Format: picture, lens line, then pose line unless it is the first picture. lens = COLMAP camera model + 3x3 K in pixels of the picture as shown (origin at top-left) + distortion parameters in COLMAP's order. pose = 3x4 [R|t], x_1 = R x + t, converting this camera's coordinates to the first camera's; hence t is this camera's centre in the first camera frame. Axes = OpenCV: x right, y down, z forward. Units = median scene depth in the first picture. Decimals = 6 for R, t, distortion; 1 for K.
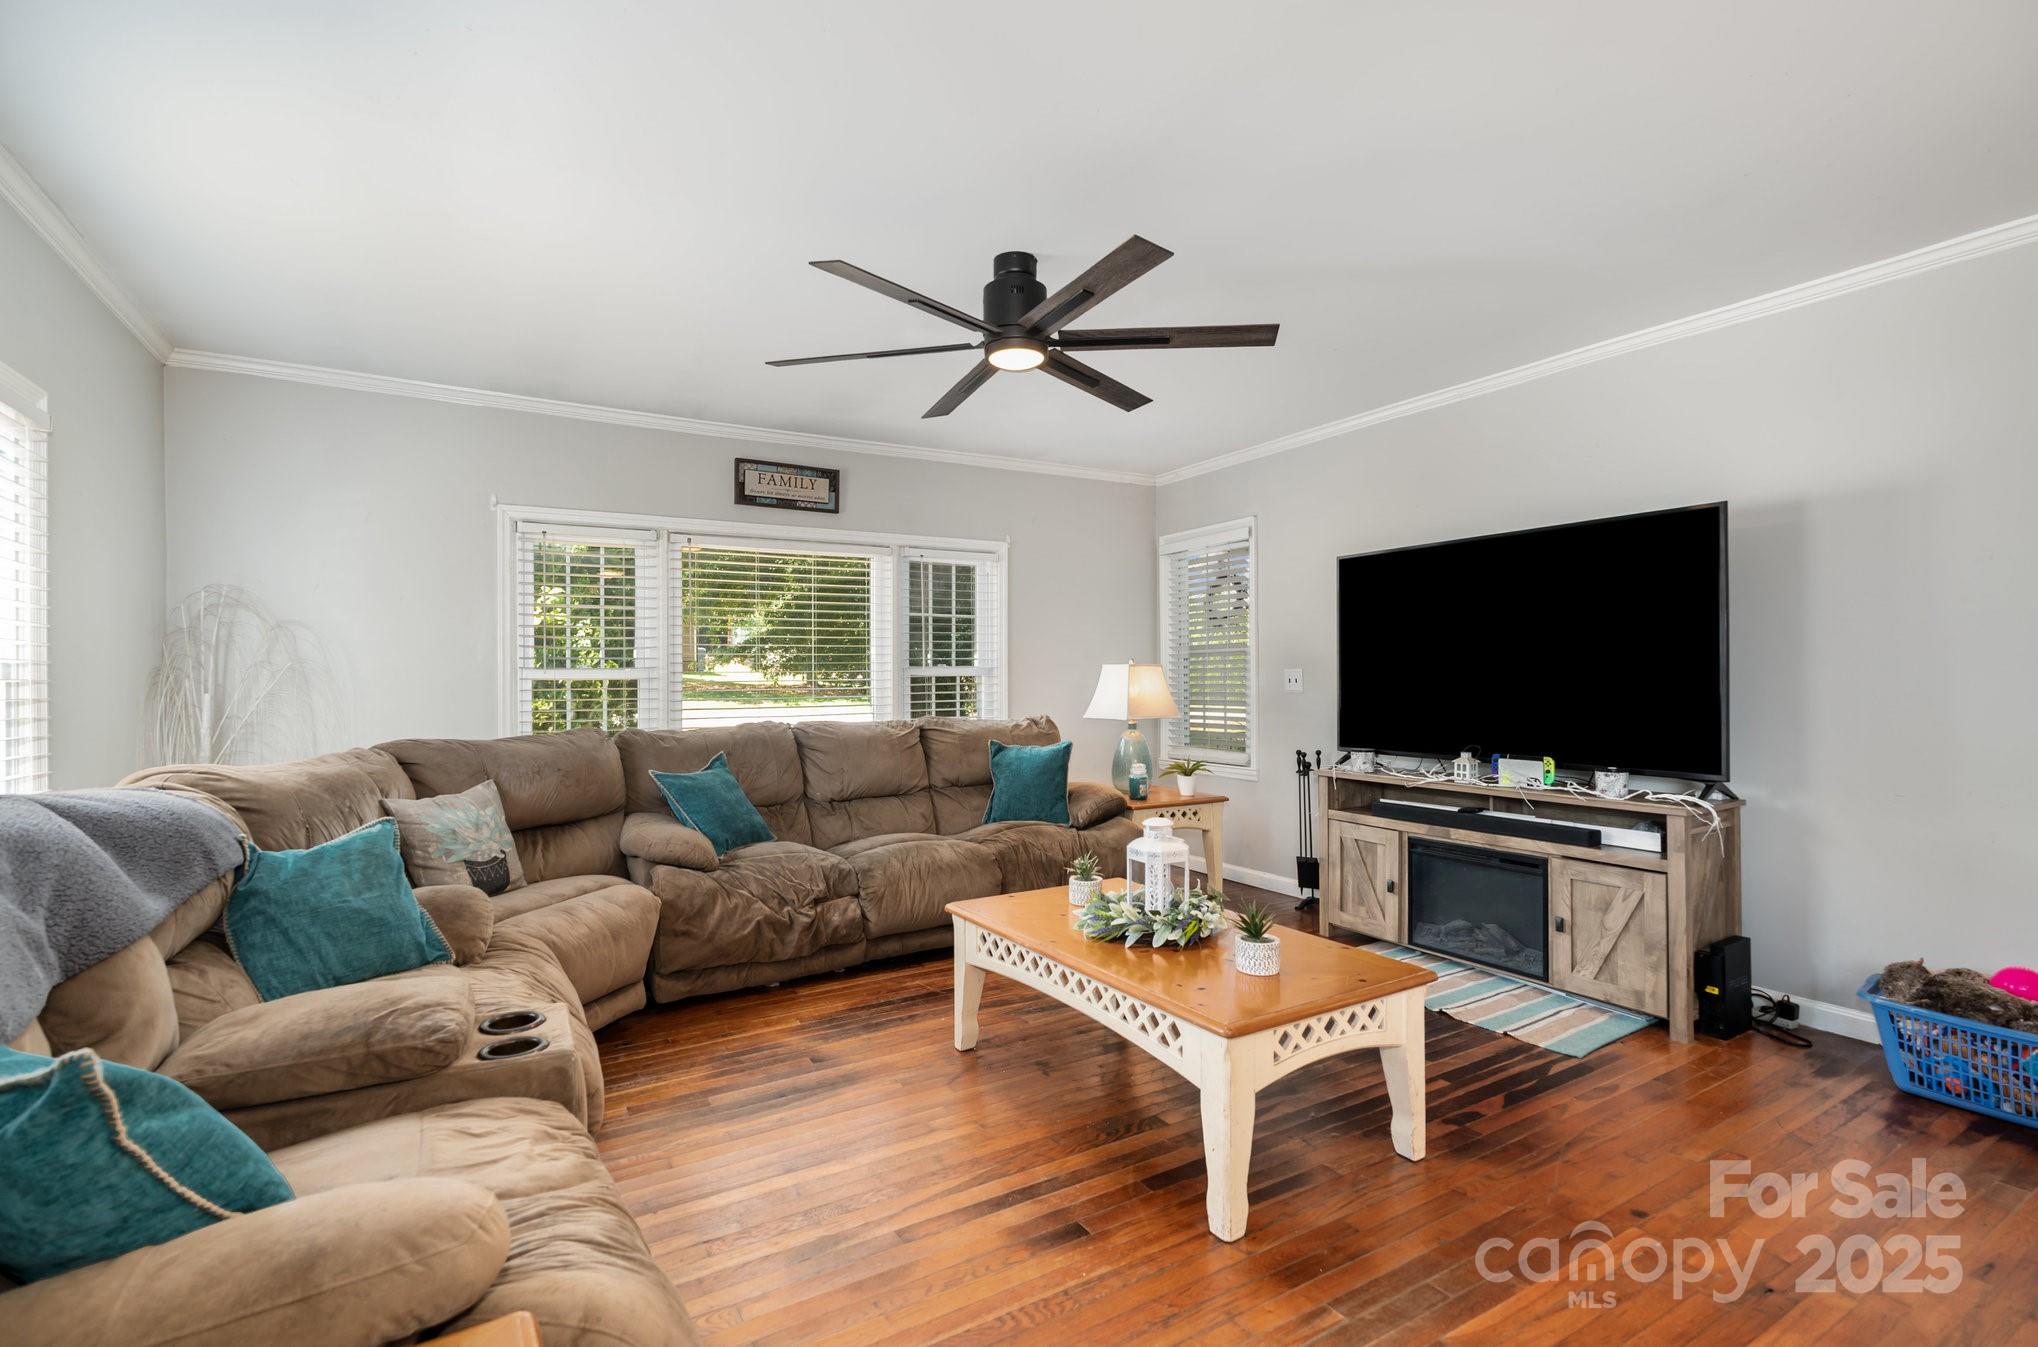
lens RADIAL K [[941.1, 0, 1027.0], [0, 941.1, 682.6], [0, 0, 1]] dist [-0.008767, 0.003233]
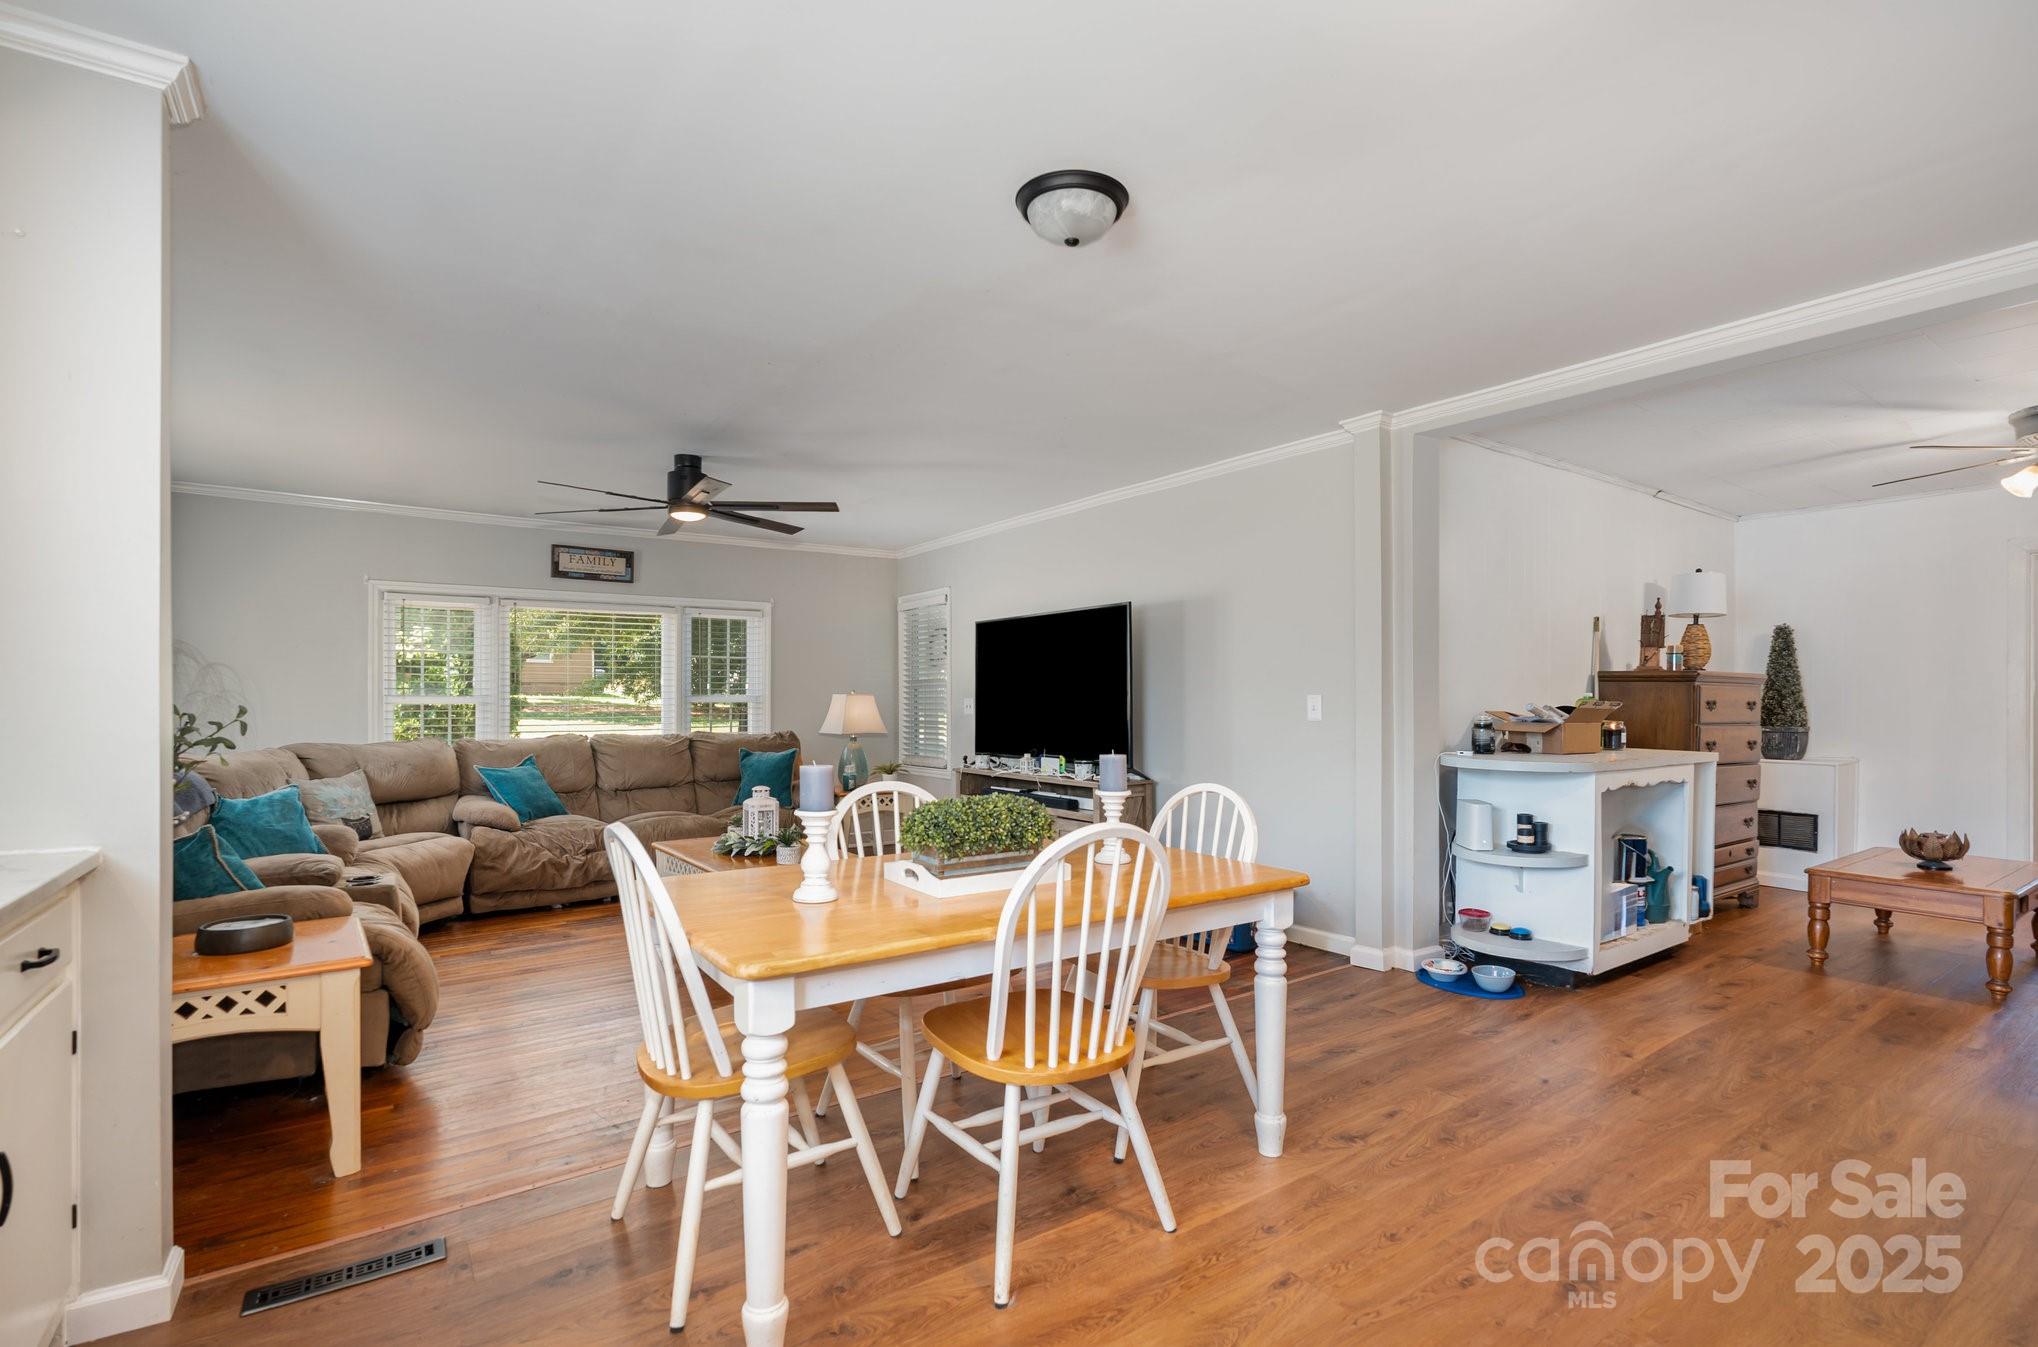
lens RADIAL K [[941.1, 0, 1024.3], [0, 941.1, 703.1], [0, 0, 1]] dist [-0.008767, 0.003233]
pose [[0.996568, 0.004621, 0.082648, 0.351322], [-0.004387, 0.999986, -0.003009, -0.004735], [-0.082661, 0.002636, 0.996574, -0.567231]]
